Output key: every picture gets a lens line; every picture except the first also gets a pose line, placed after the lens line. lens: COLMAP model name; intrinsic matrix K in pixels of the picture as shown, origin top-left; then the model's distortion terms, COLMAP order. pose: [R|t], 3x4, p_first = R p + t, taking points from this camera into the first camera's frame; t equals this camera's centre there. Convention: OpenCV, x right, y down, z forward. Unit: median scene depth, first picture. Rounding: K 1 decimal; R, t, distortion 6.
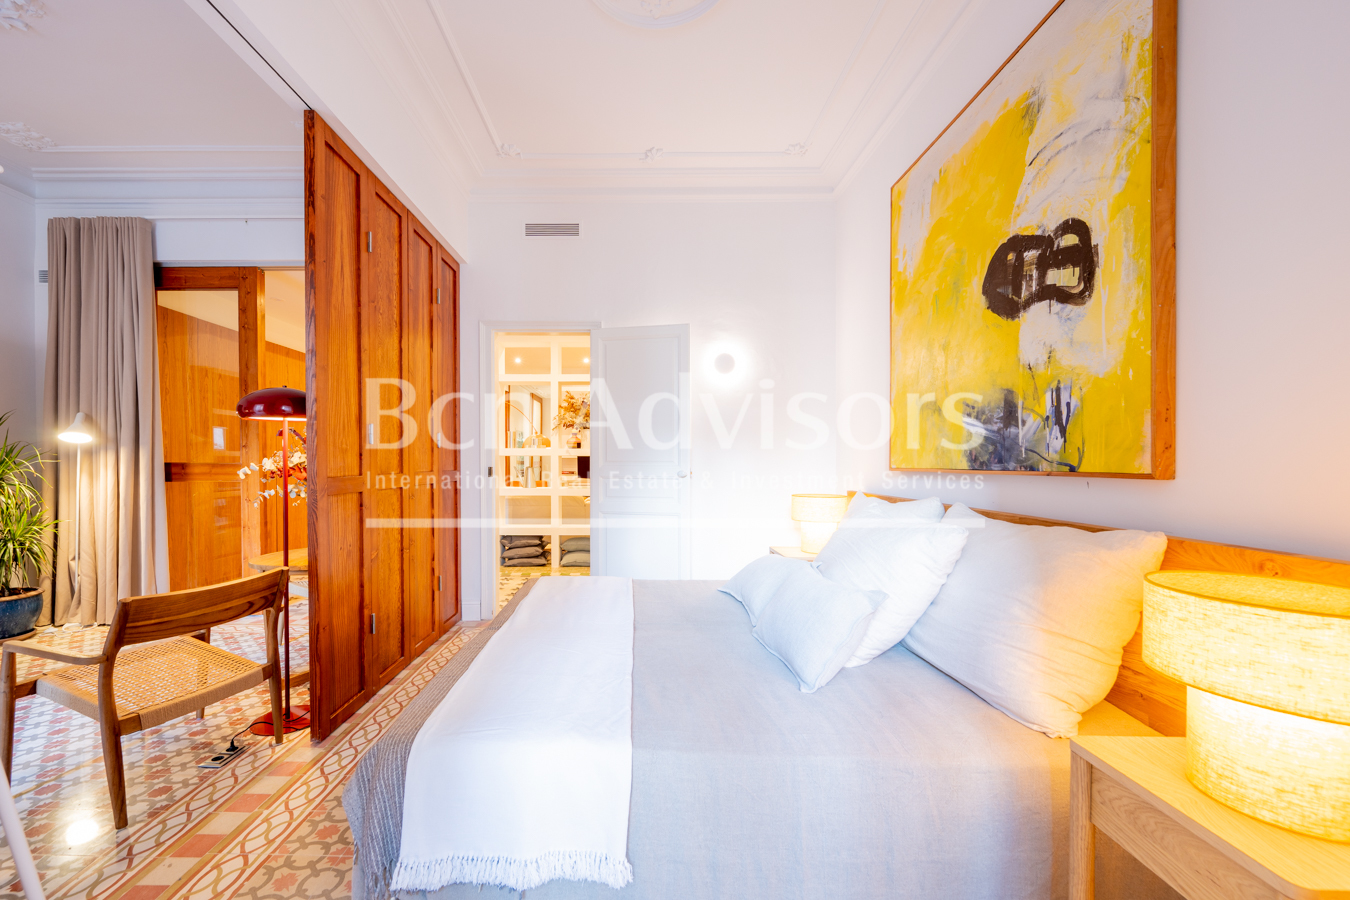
lens RADIAL K [[536.1, 0, 630.5], [0, 536.1, 465.7], [0, 0, 1]] dist [0.000308, 0.000706]
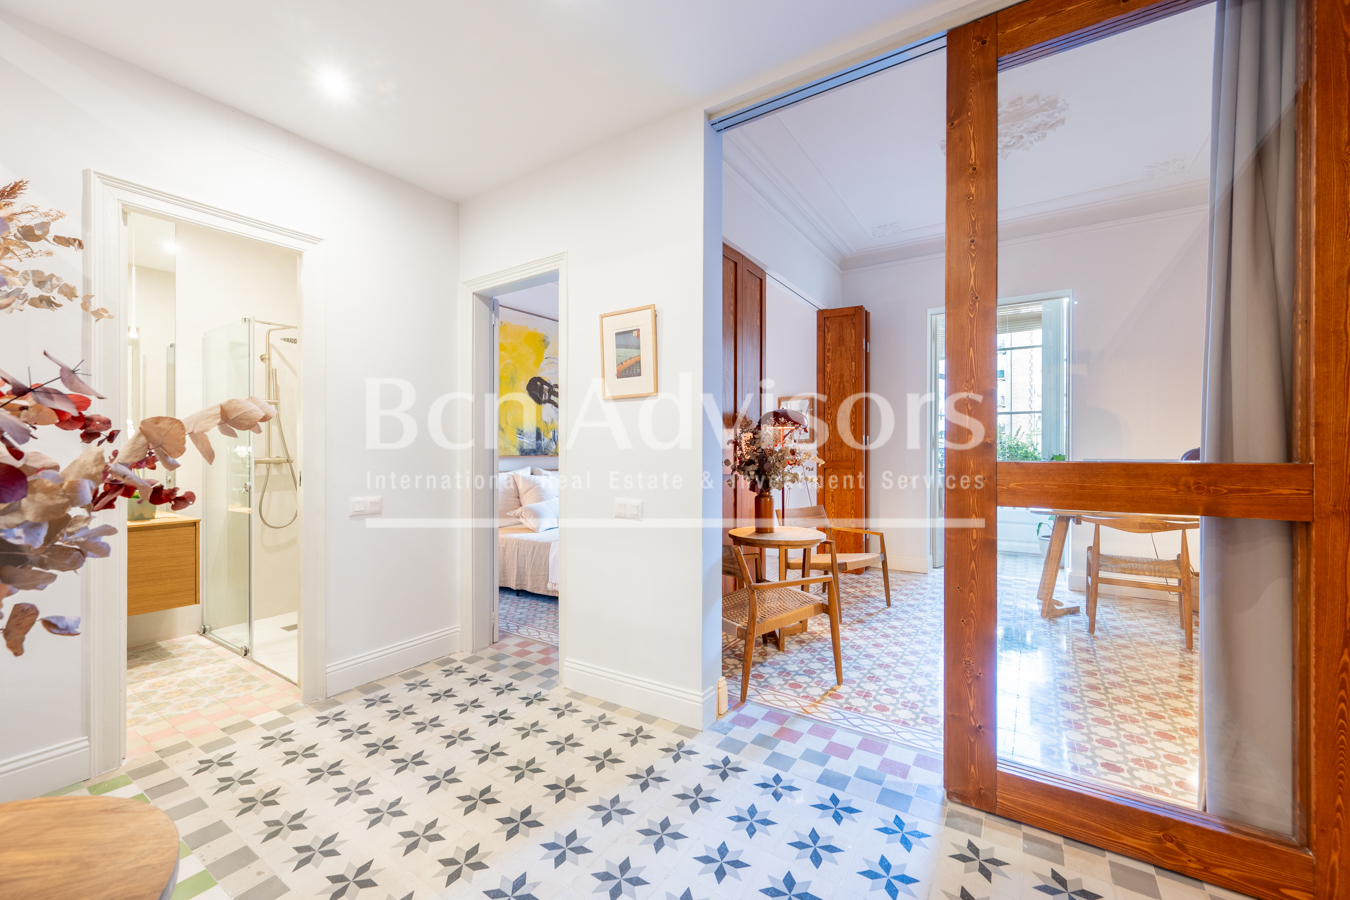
lens RADIAL K [[536.1, 0, 668.2], [0, 536.1, 455.5], [0, 0, 1]] dist [0.000308, 0.000706]
pose [[-0.838827, -0.003020, 0.544390, -1.565475], [0.005395, 0.999889, 0.013860, -0.029334], [-0.544372, 0.014563, -0.838718, 3.225427]]
